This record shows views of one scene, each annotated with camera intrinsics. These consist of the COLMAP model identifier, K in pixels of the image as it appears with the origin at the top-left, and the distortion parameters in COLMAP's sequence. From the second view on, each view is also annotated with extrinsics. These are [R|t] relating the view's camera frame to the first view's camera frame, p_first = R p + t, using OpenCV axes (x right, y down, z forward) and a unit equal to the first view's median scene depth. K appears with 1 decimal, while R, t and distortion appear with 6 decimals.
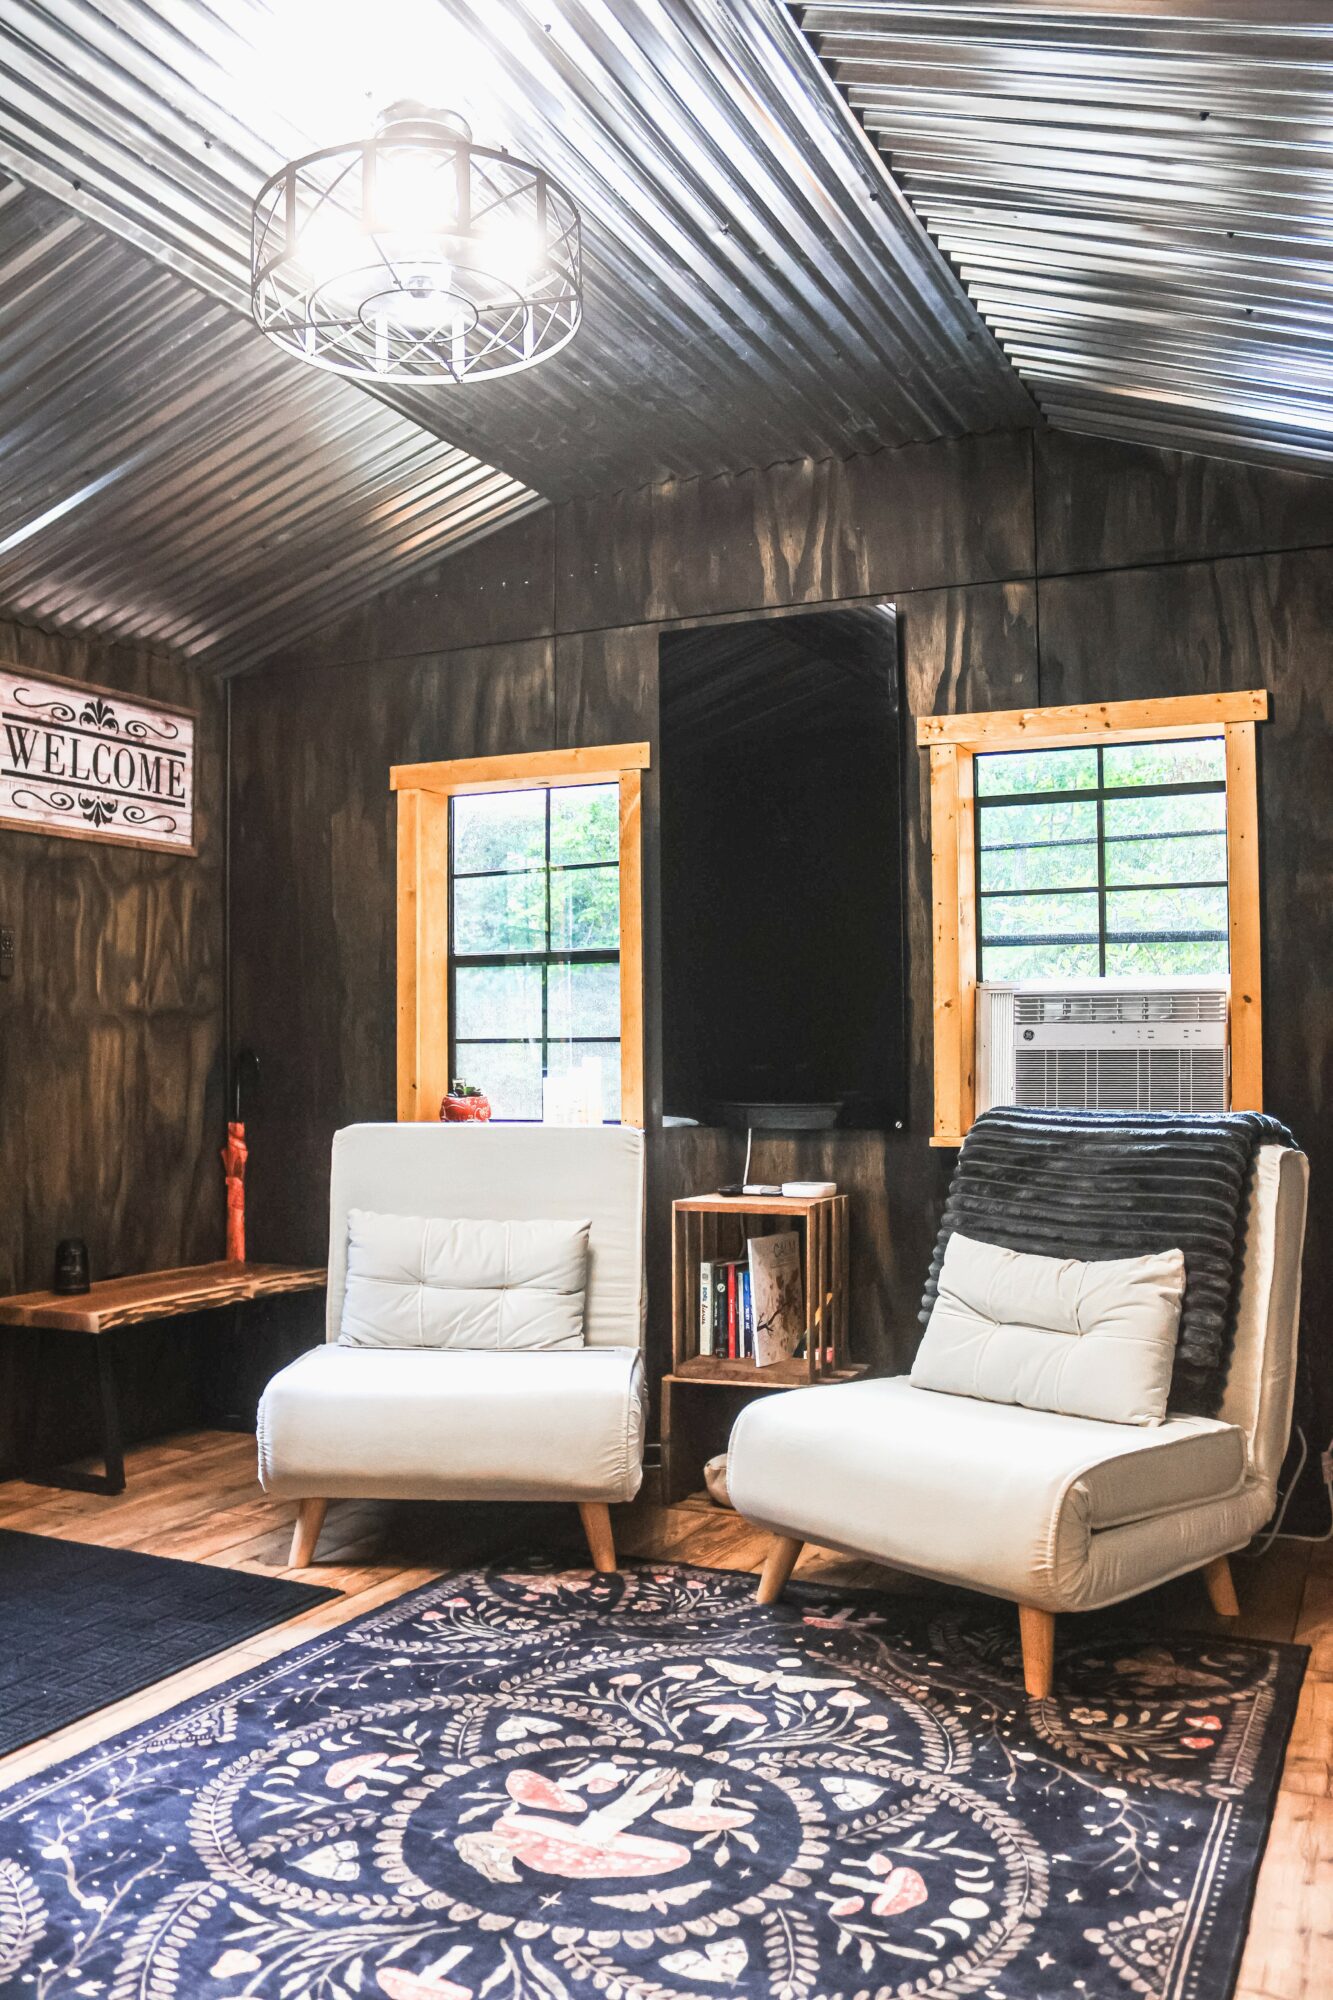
lens RADIAL K [[1673.4, 0, 666.5], [0, 1673.4, 1000.0], [0, 0, 1]] dist [-0.155141, 0.159579]
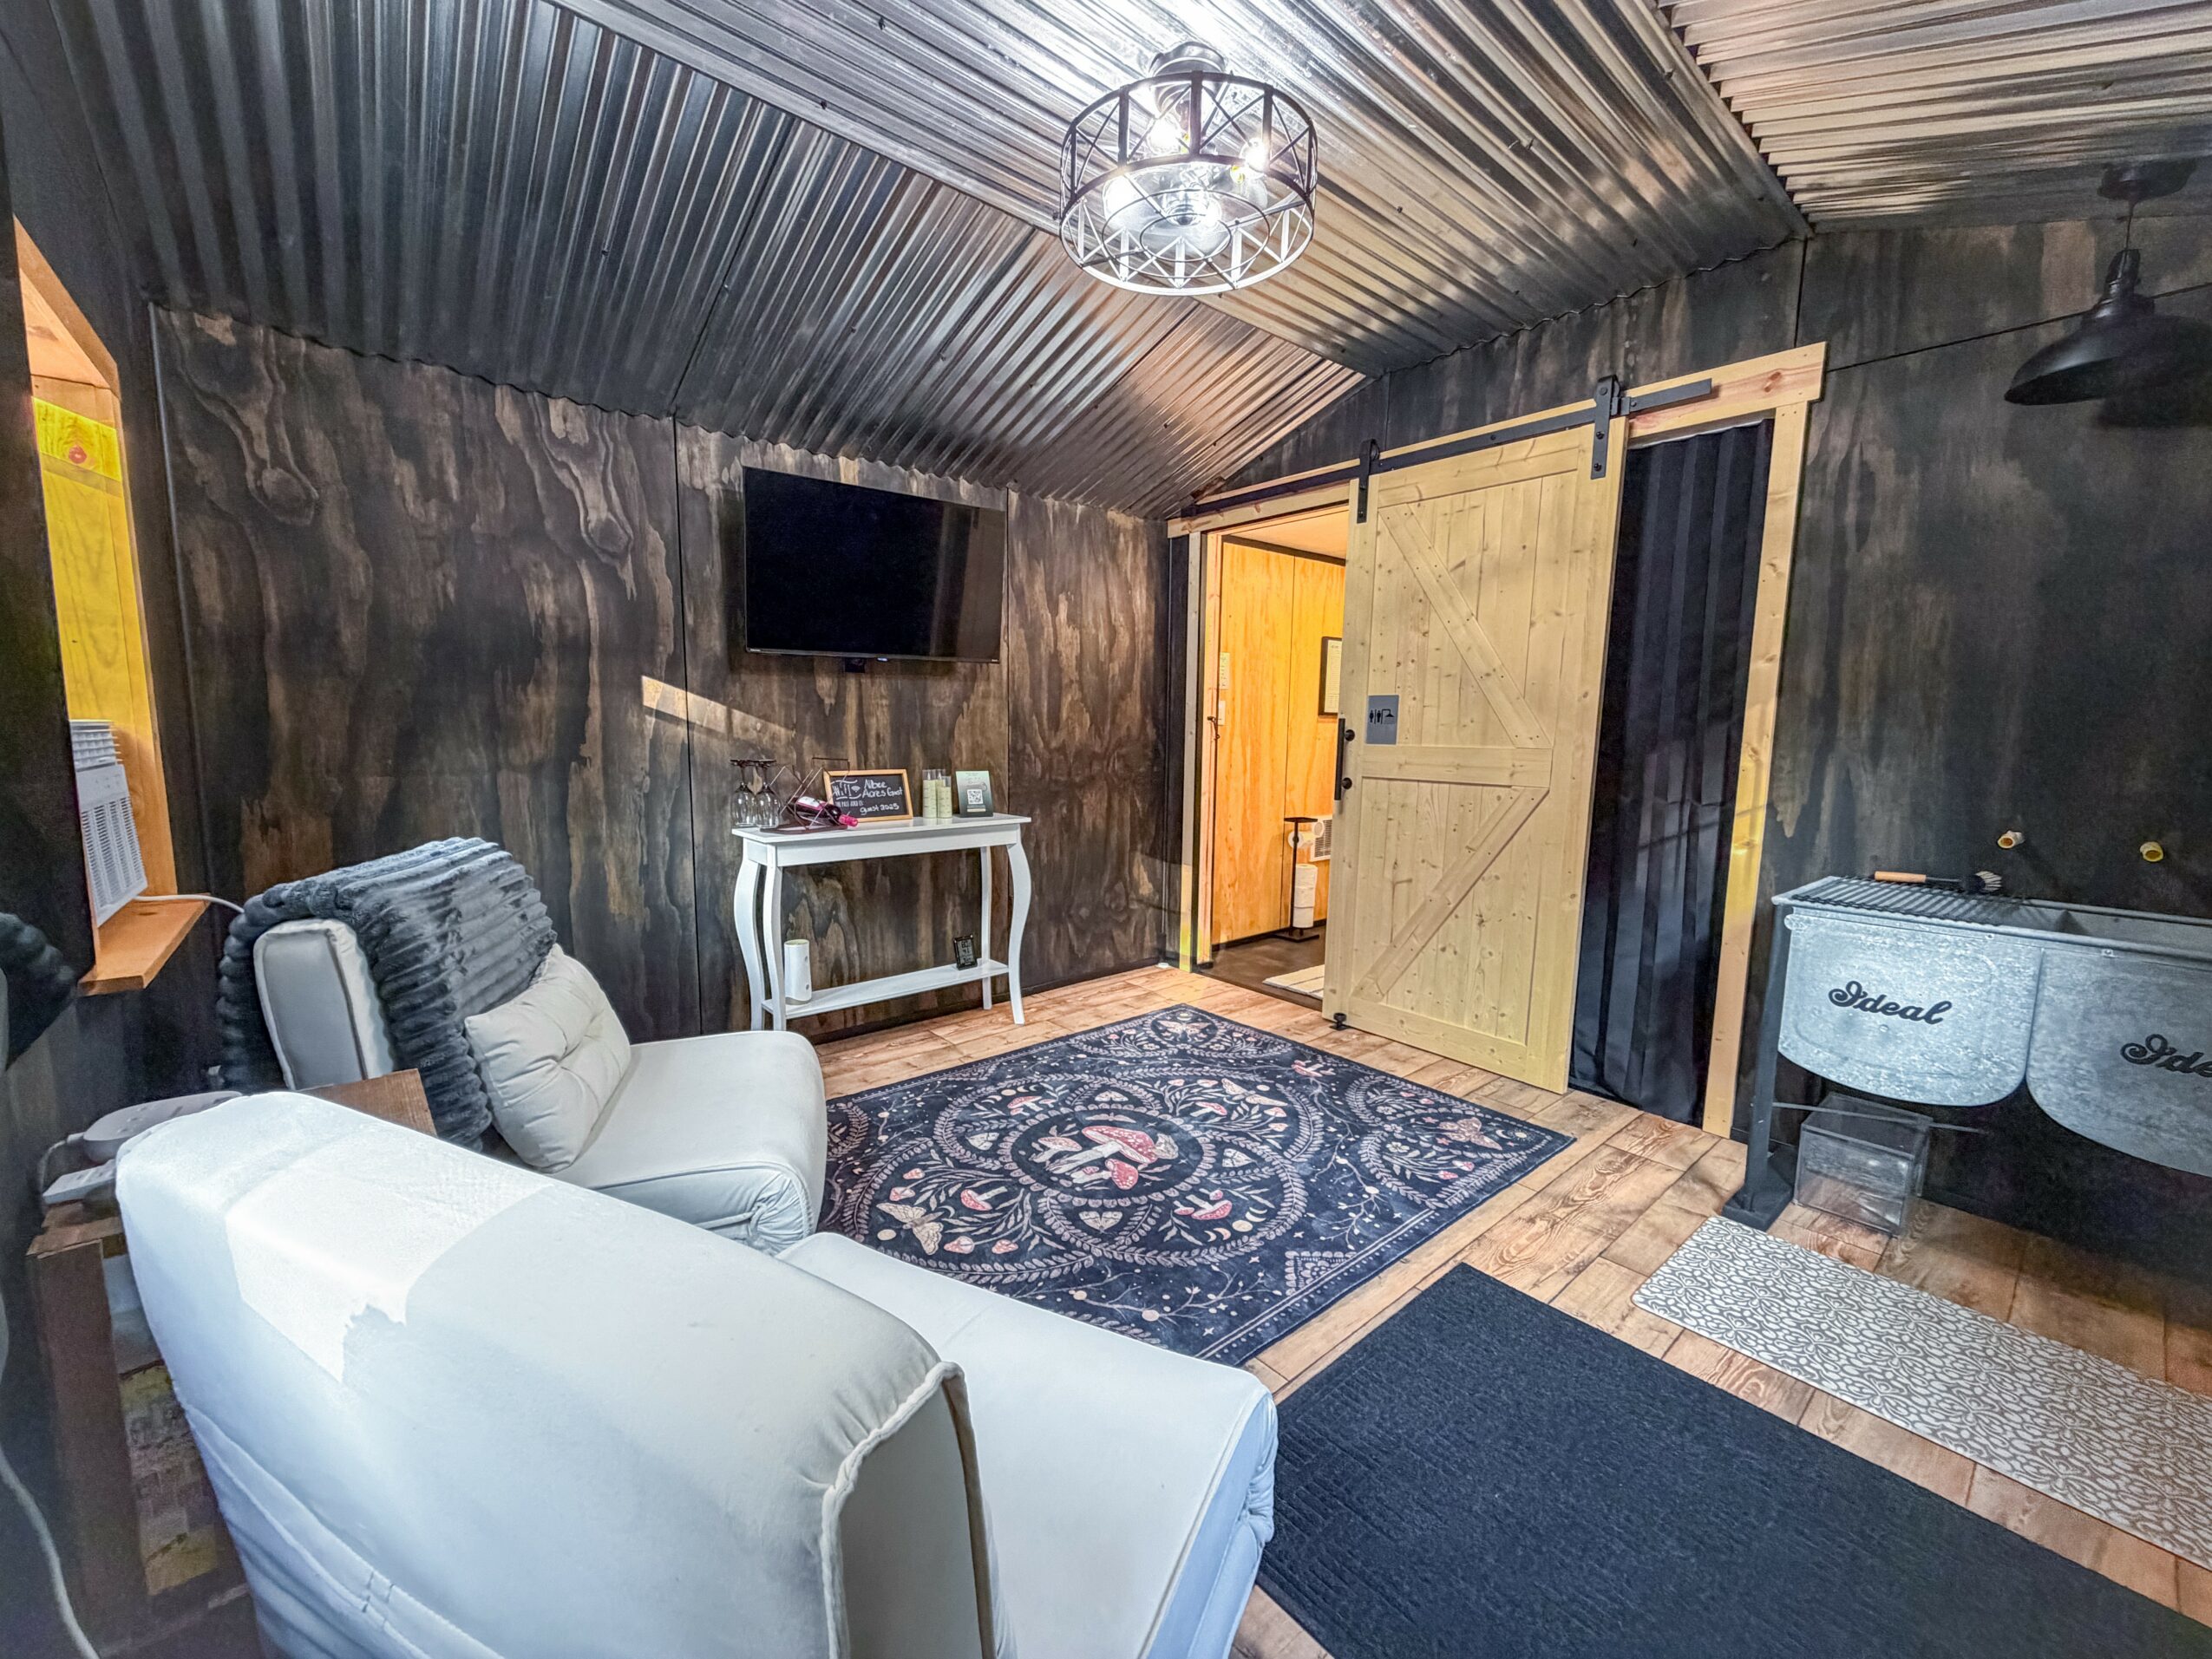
lens RADIAL K [[880.9, 0, 1106.0], [0, 880.9, 829.5], [0, 0, 1]] dist [-0.000047, -0.000002]
pose [[-0.912089, -0.051484, 0.406746, -0.415441], [-0.020004, 0.996491, 0.081273, 0.002386], [-0.409503, 0.065991, -0.909919, 1.739092]]
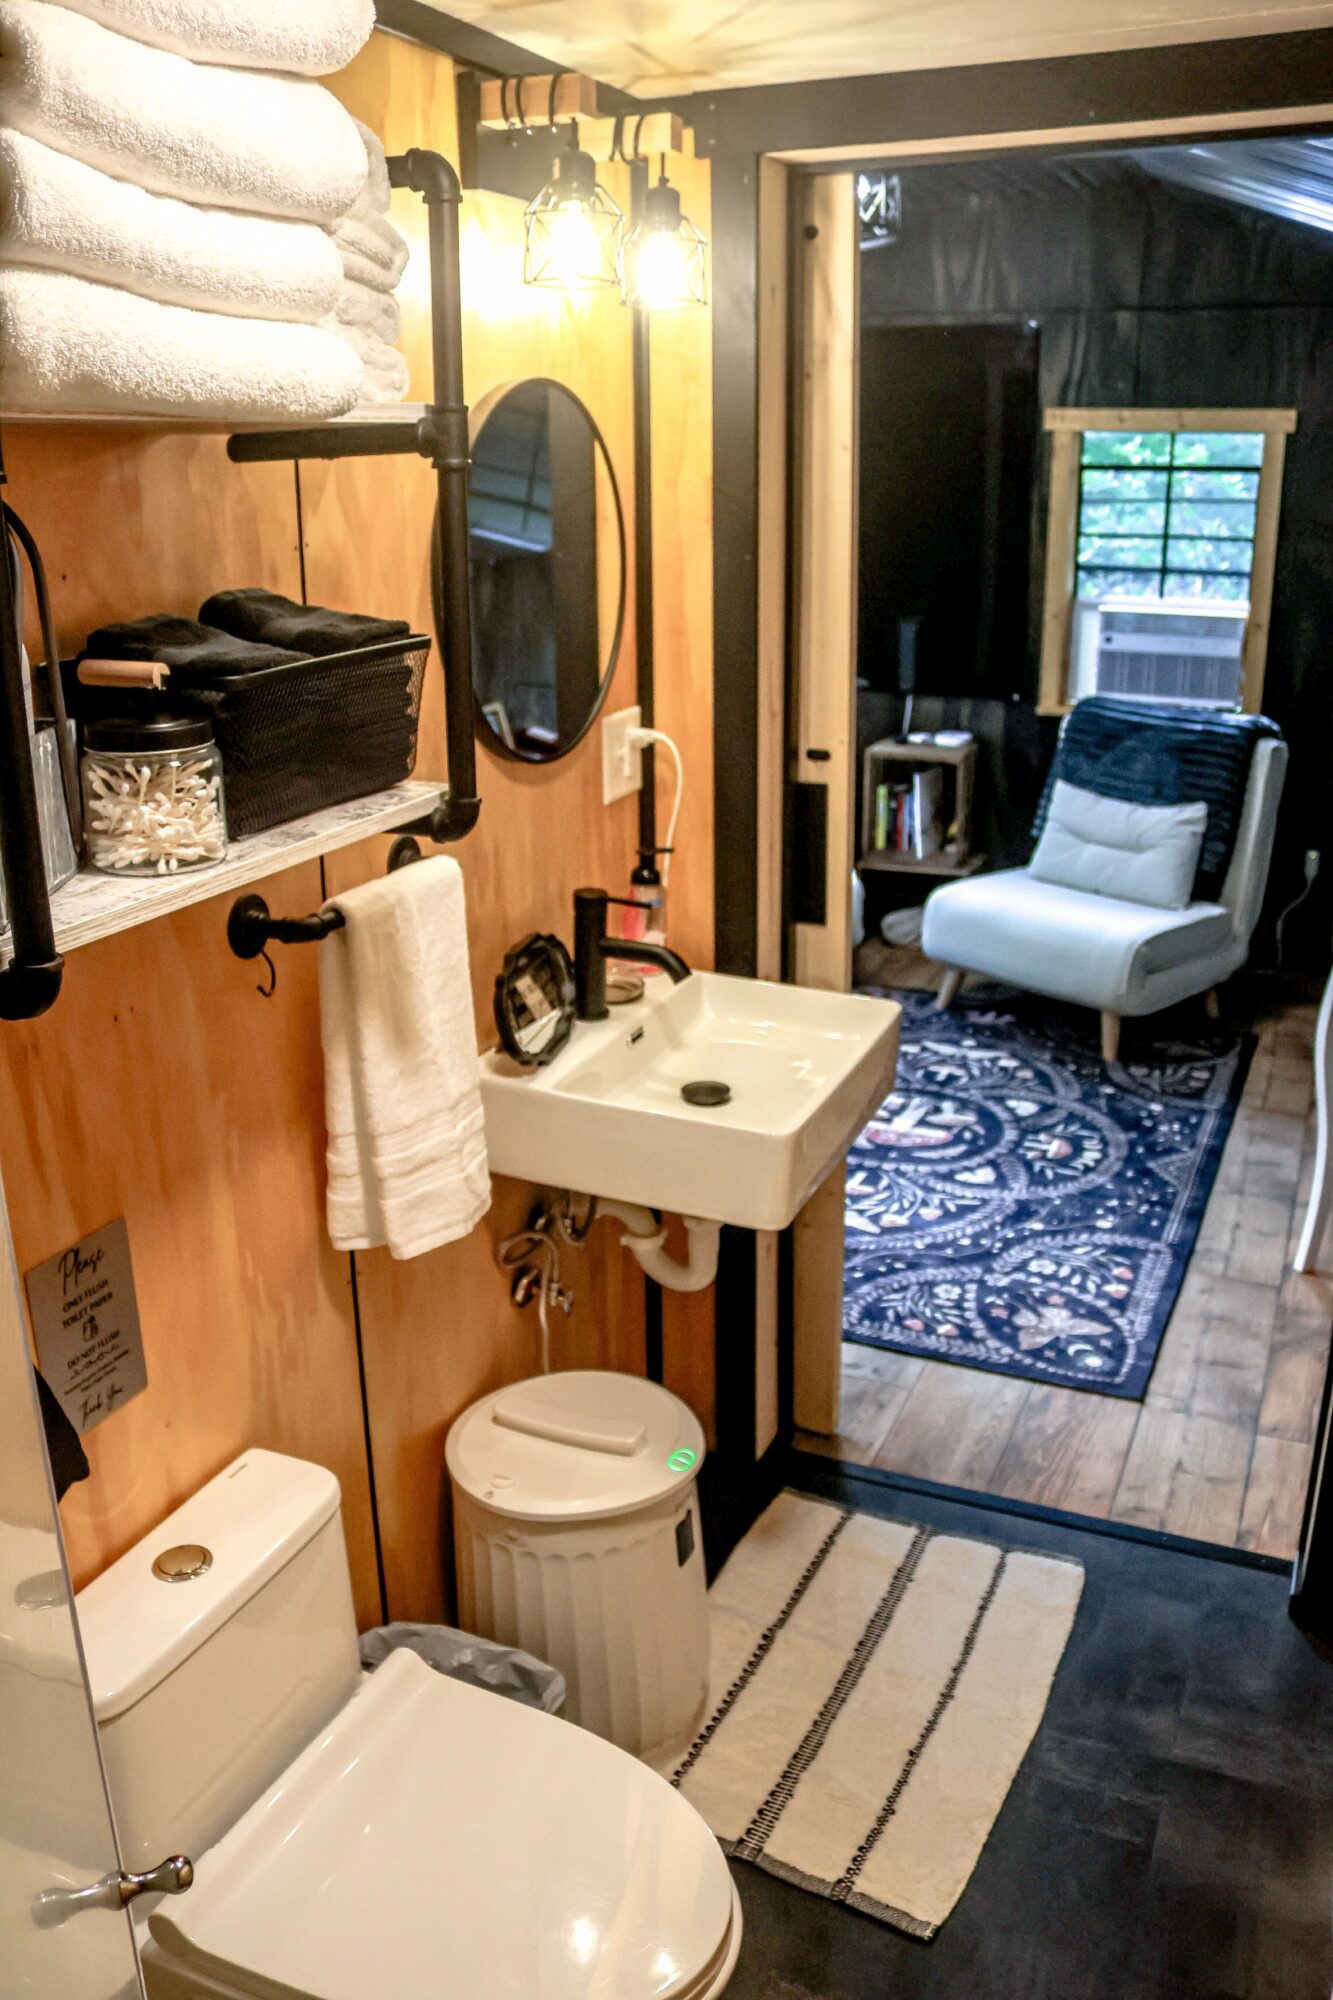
lens RADIAL K [[1673.4, 0, 666.5], [0, 1673.4, 1000.0], [0, 0, 1]] dist [-0.155141, 0.159579]
pose [[0.999758, -0.008641, 0.020210, -0.315441], [0.000961, 0.935783, 0.352576, -0.297934], [-0.021959, -0.352472, 0.935565, -0.719699]]
